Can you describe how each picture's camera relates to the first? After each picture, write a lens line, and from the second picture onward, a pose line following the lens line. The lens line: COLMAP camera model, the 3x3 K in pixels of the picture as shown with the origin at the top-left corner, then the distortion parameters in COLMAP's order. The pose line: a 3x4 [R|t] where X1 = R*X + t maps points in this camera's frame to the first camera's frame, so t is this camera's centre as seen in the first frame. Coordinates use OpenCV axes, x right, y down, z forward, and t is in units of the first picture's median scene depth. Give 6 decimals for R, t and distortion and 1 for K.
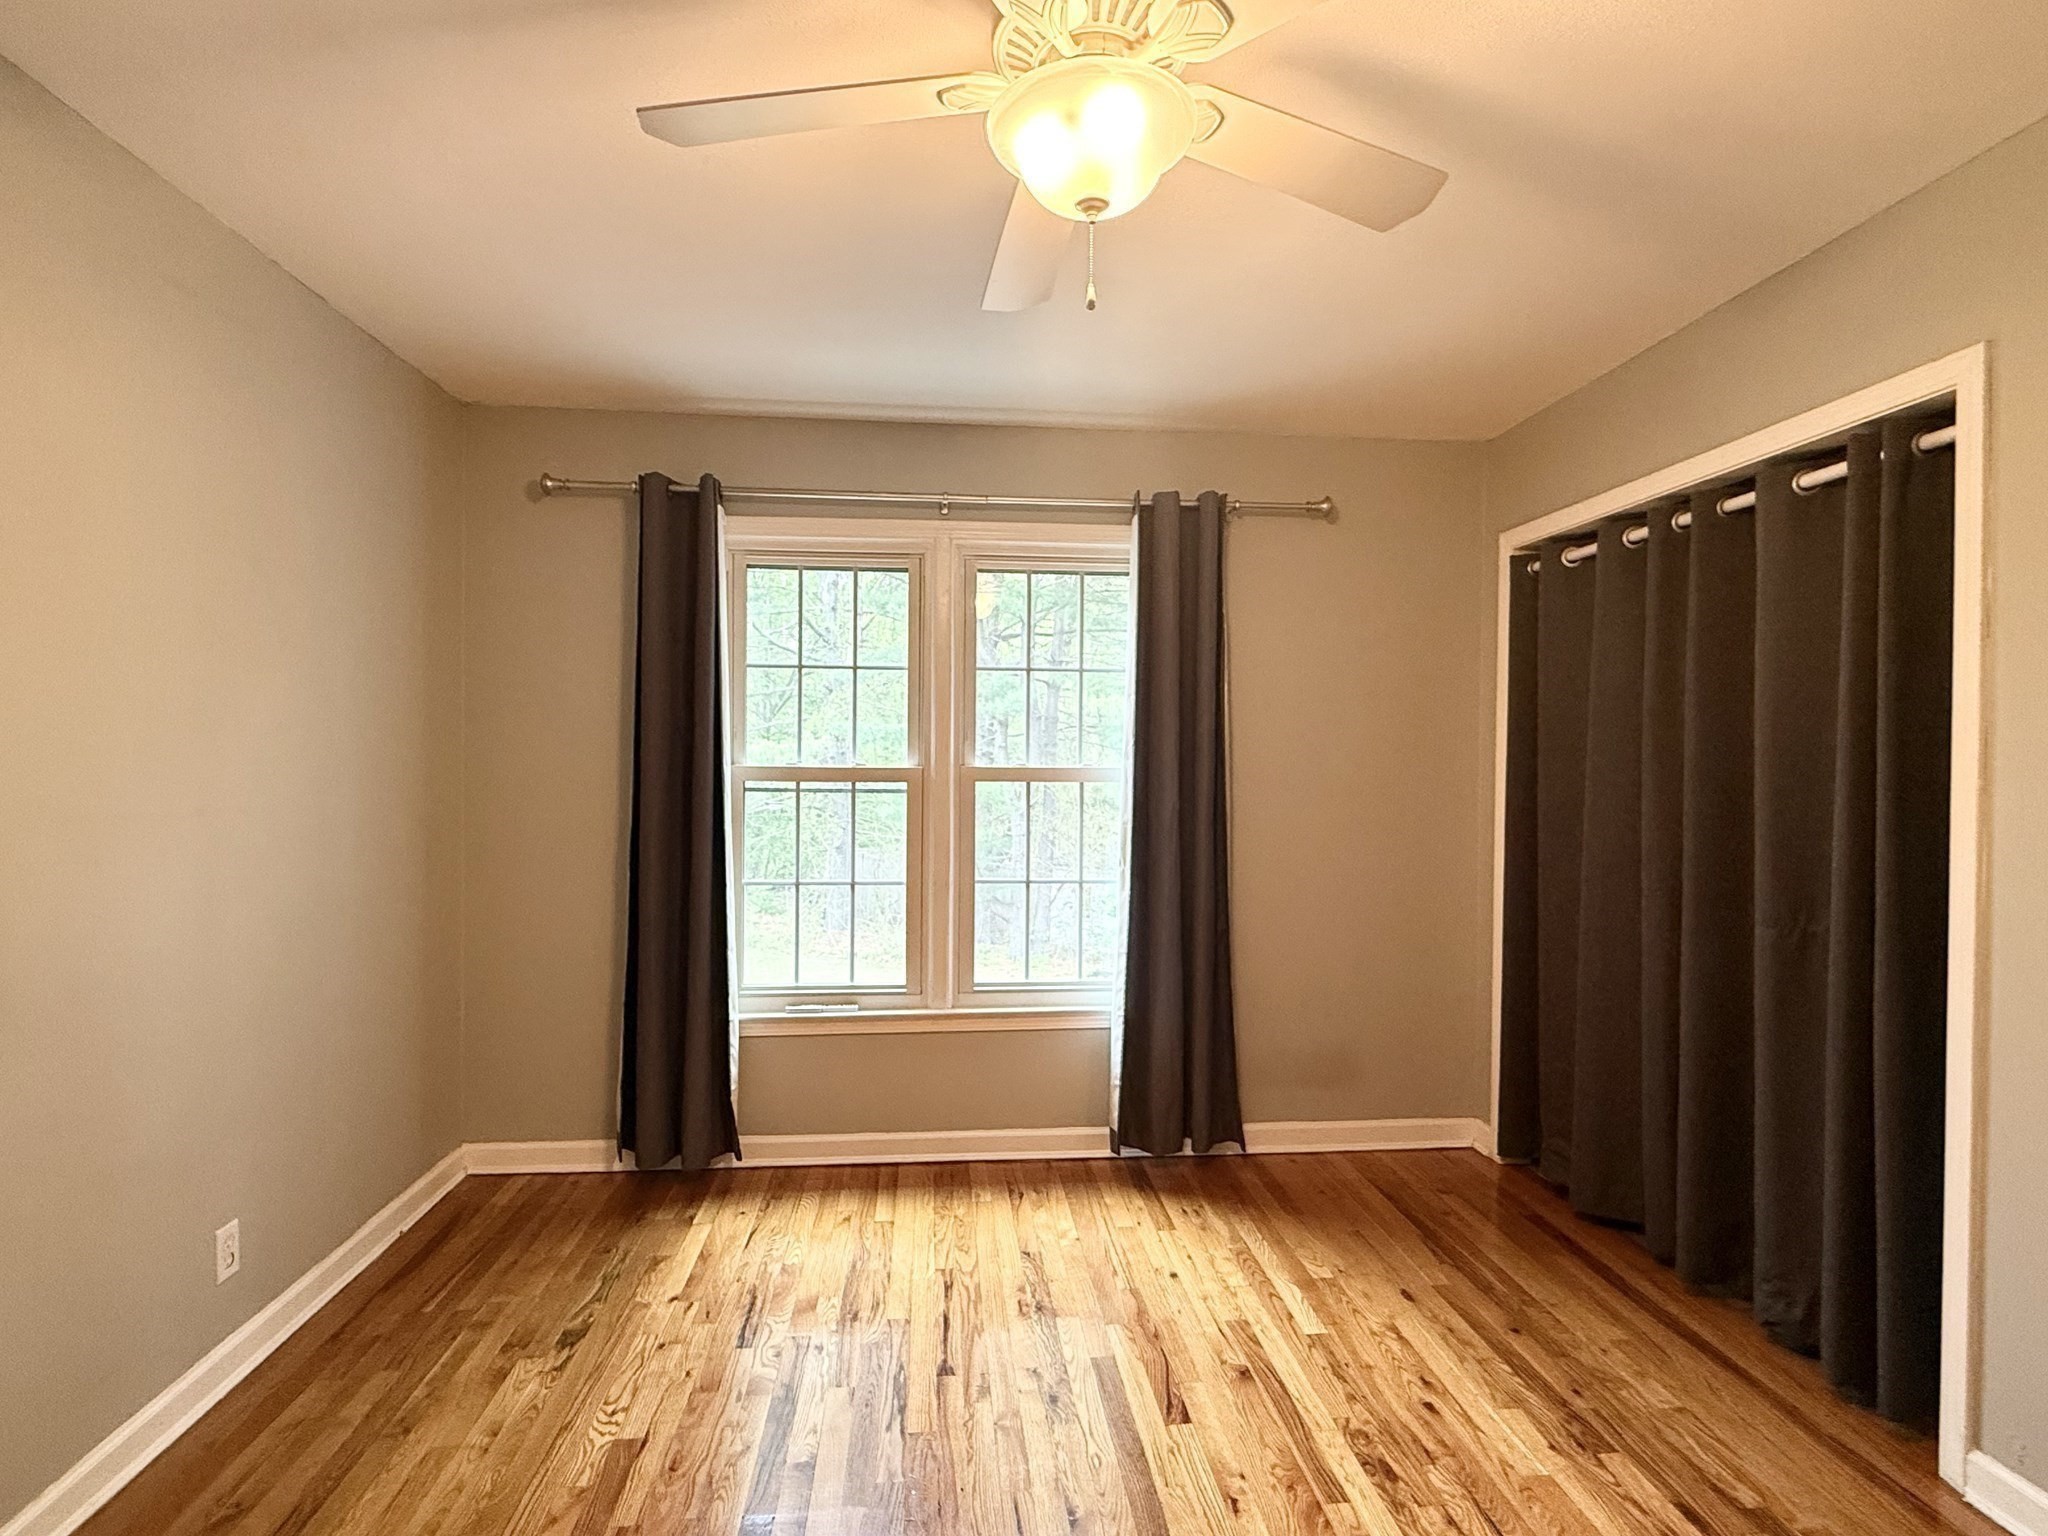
lens RADIAL K [[1047.9, 0, 1014.0], [0, 1047.9, 771.3], [0, 0, 1]] dist [-0.000513, -0.001241]
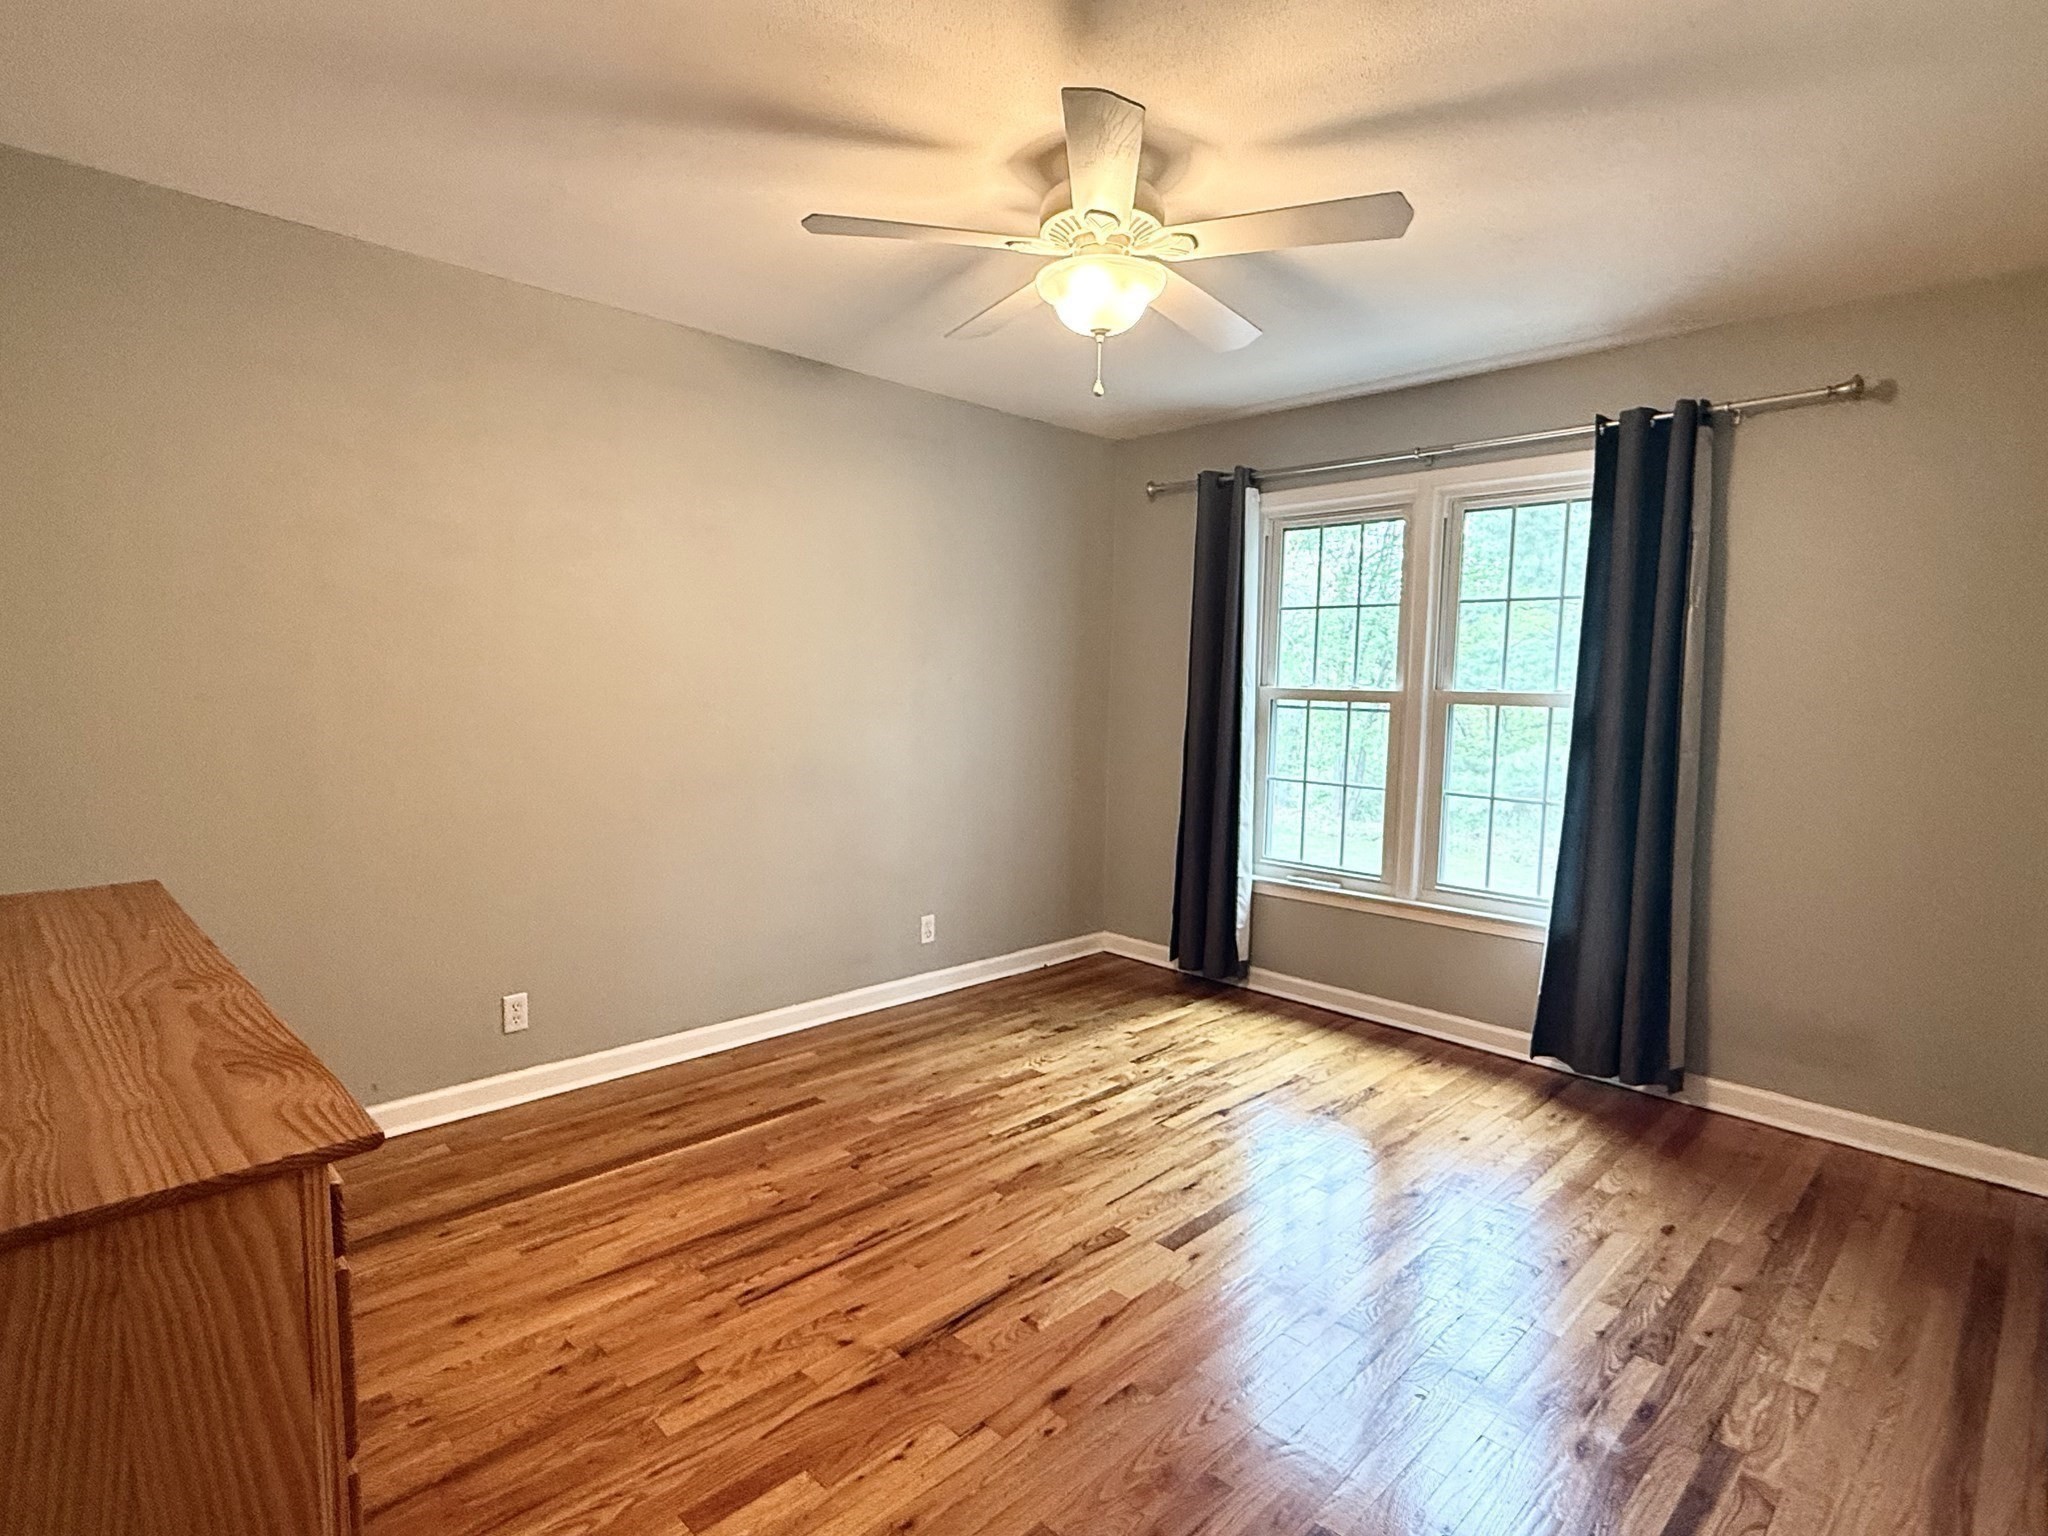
lens RADIAL K [[1047.9, 0, 1014.0], [0, 1047.9, 771.3], [0, 0, 1]] dist [-0.000513, -0.001241]
pose [[0.629944, 0.072471, -0.773252, 0.569143], [-0.025235, 0.997021, 0.072885, 0.011990], [0.776231, -0.026400, 0.629896, -0.067077]]
